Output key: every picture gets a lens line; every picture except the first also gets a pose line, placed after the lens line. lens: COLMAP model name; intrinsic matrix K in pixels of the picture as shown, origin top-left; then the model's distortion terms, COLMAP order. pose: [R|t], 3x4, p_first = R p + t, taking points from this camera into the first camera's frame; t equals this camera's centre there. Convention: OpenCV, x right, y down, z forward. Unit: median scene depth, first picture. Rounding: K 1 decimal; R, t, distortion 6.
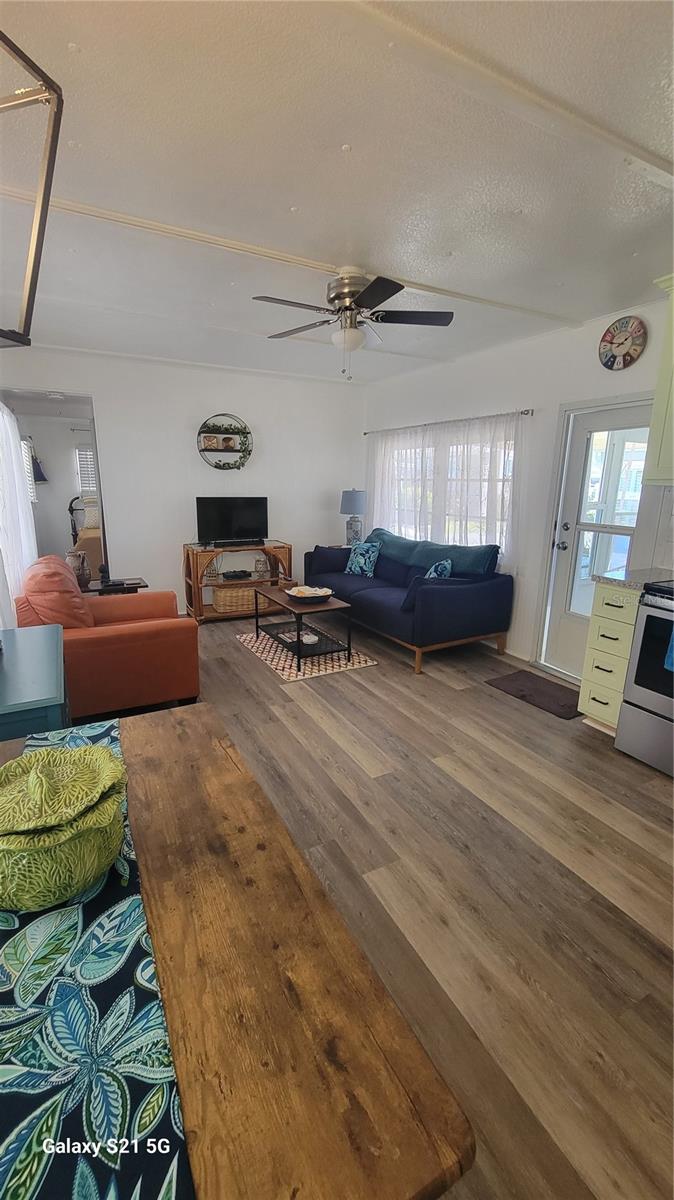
lens RADIAL K [[492.0, 0, 335.3], [0, 492.0, 594.5], [0, 0, 1]] dist [0.002117, 0.000295]
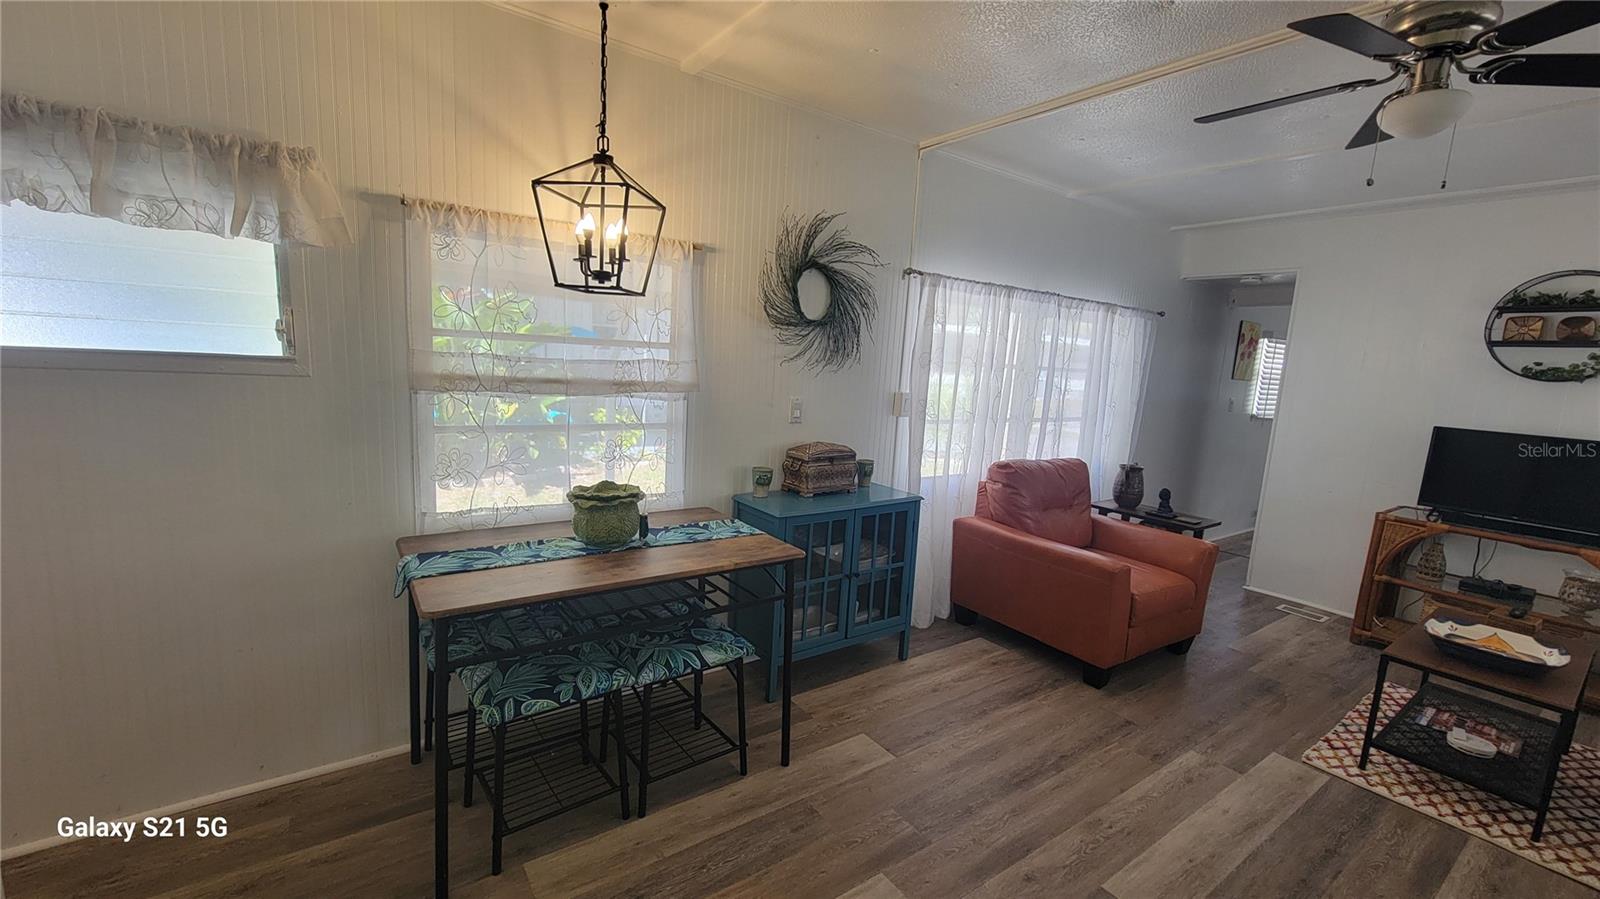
lens RADIAL K [[656.0, 0, 794.4], [0, 656.0, 455.6], [0, 0, 1]] dist [0.002117, 0.000295]
pose [[0.121009, 0.136696, -0.983194, 0.473406], [-0.277363, 0.955679, 0.098733, -0.052894], [0.953114, 0.260754, 0.153561, 0.276238]]
